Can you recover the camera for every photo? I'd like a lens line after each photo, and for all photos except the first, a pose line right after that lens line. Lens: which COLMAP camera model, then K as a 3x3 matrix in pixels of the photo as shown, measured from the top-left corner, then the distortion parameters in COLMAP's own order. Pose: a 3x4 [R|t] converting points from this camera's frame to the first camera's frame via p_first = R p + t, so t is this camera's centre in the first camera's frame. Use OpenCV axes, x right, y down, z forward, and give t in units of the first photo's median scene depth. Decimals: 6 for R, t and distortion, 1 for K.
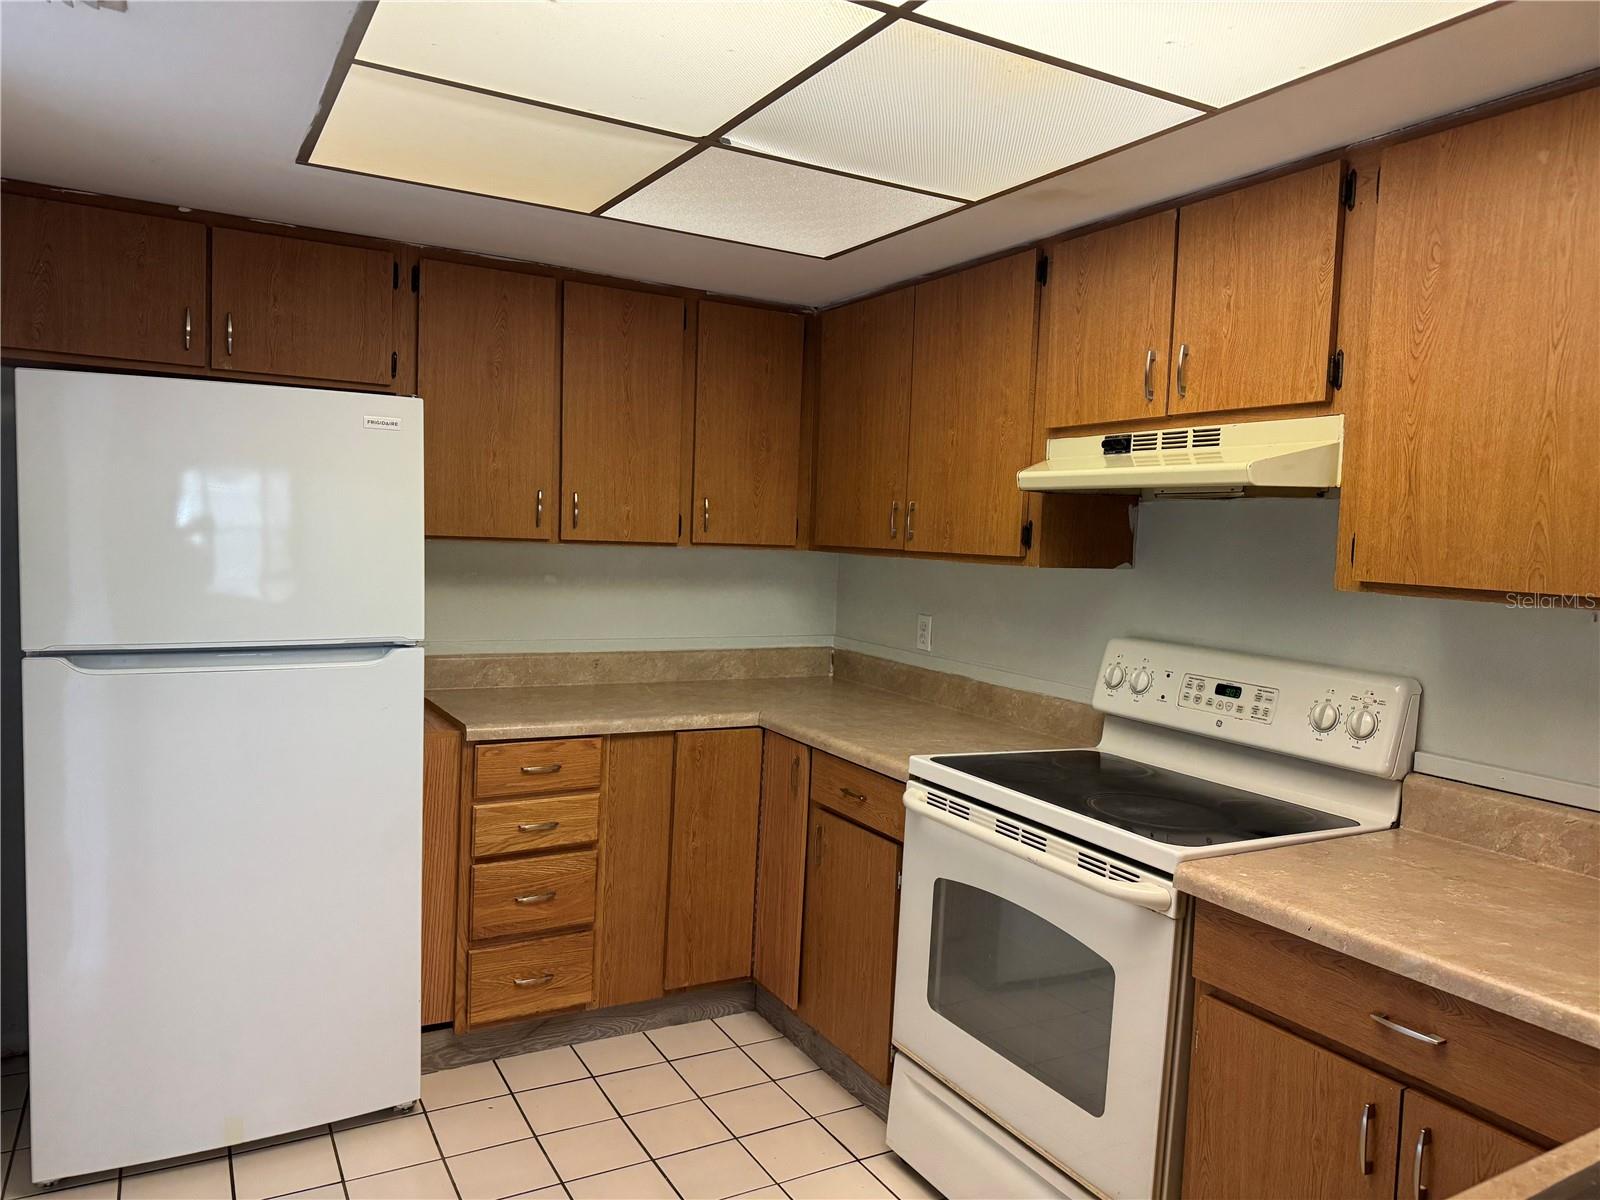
lens RADIAL K [[1112.8, 0, 795.9], [0, 1112.8, 608.2], [0, 0, 1]] dist [0.121218, -0.170637]
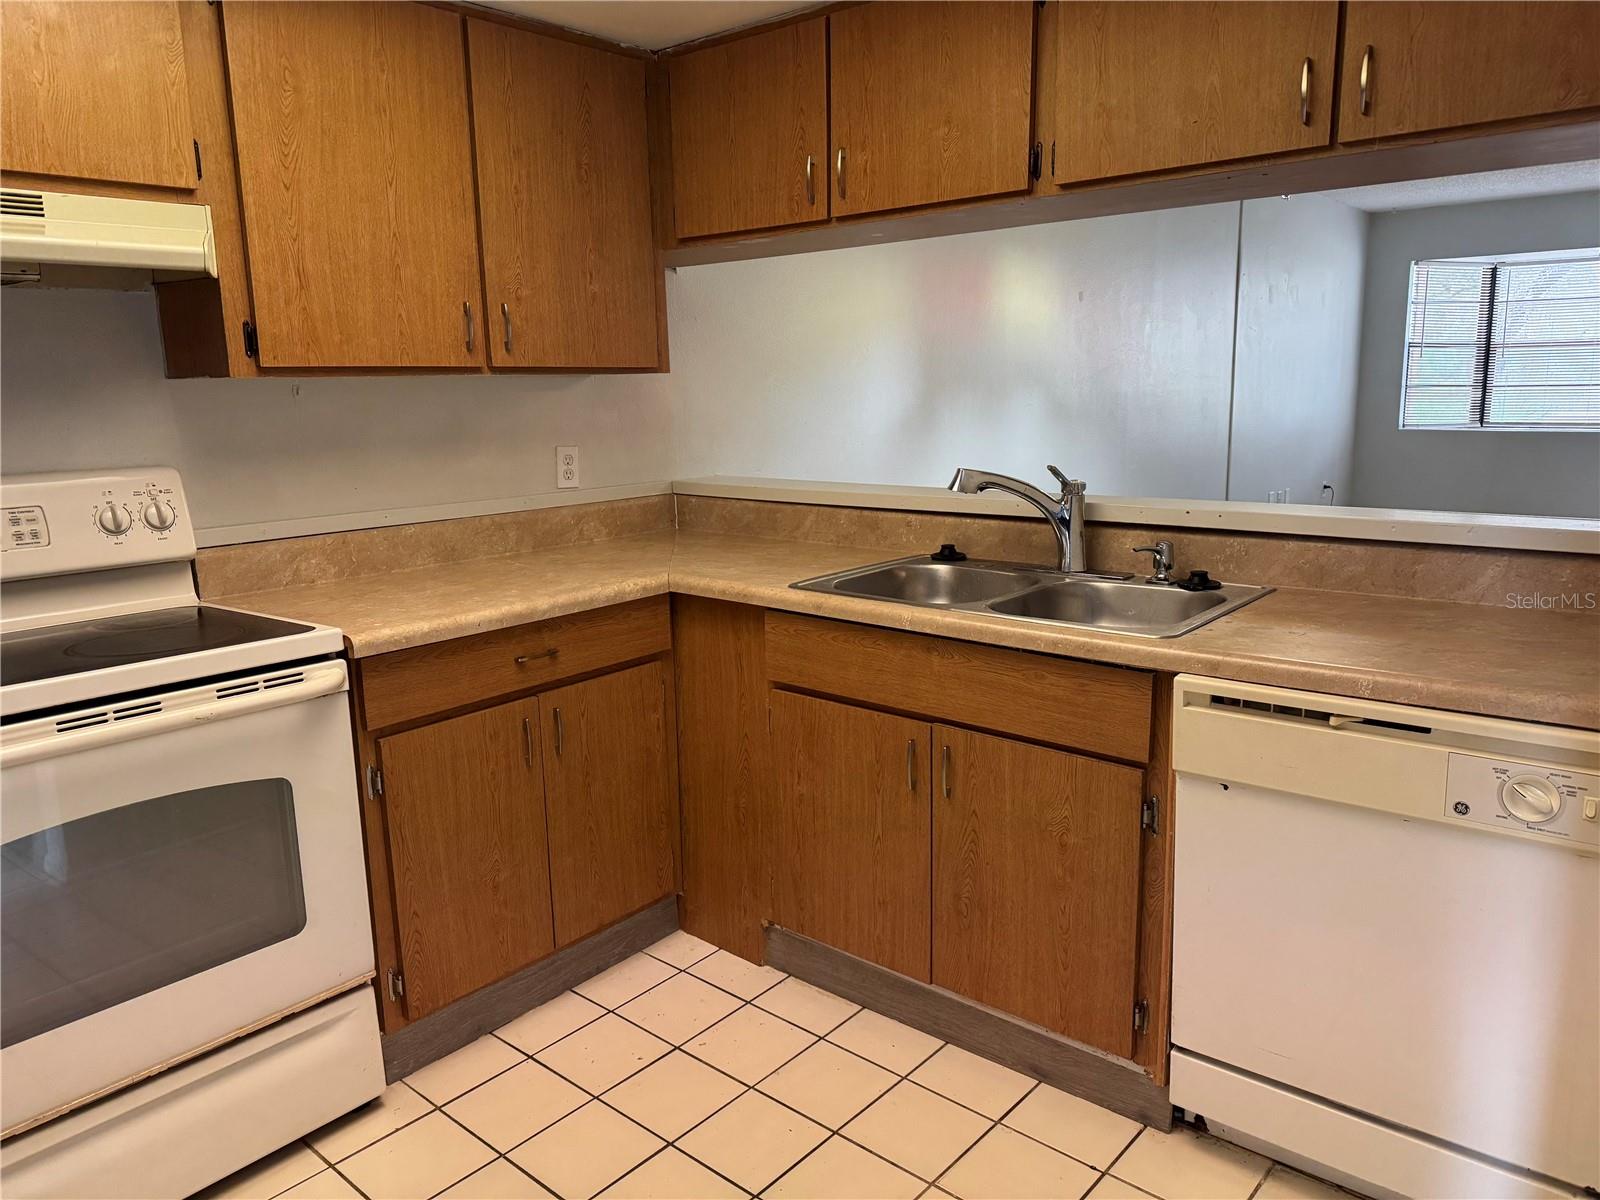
lens RADIAL K [[1121.8, 0, 800.0], [0, 1121.8, 600.0], [0, 0, 1]] dist [0.064314, -0.086187]
pose [[-0.349840, -0.205312, 0.914034, -0.669069], [0.079093, 0.965732, 0.247197, -0.032580], [-0.933465, 0.158773, -0.321613, 0.807316]]
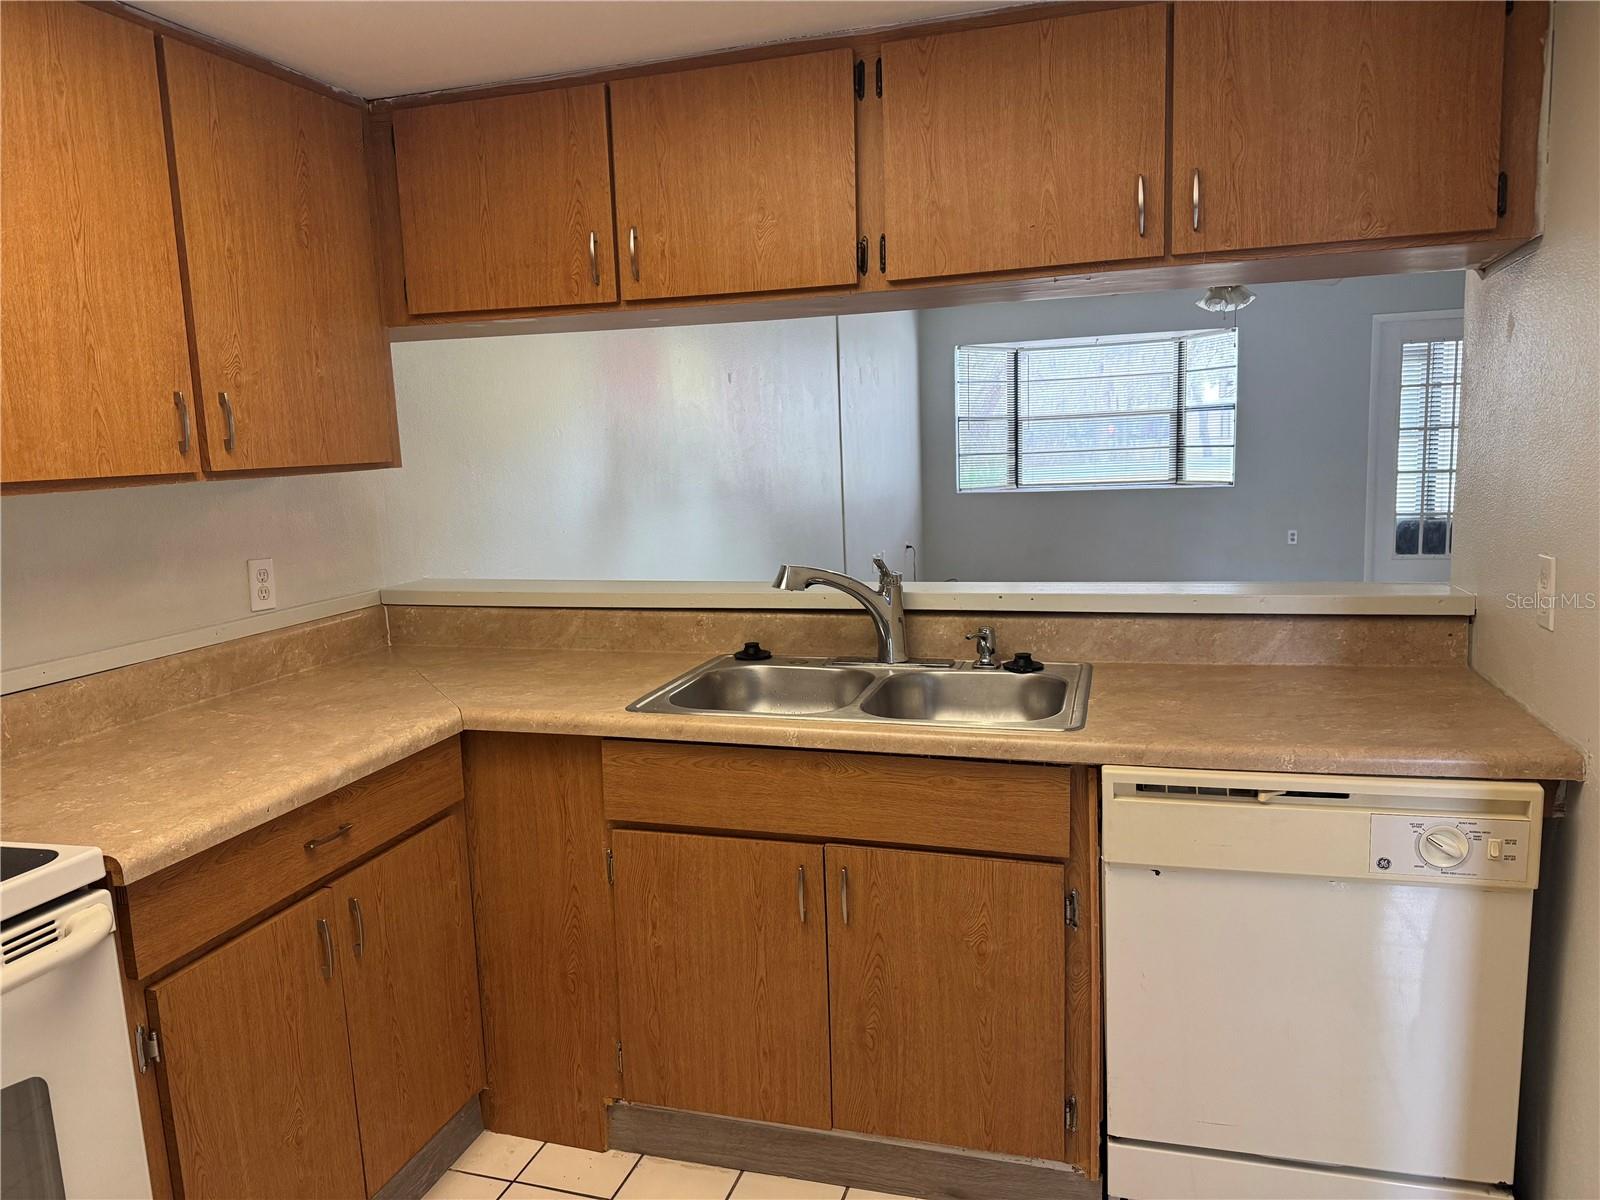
lens RADIAL K [[1119.2, 0, 800.0], [0, 1119.2, 606.8], [0, 0, 1]] dist [0.071295, -0.094960]
pose [[-0.694611, -0.118465, 0.709565, -0.440715], [0.066310, 0.971605, 0.227126, -0.072110], [-0.716323, 0.204816, -0.667032, 0.982897]]
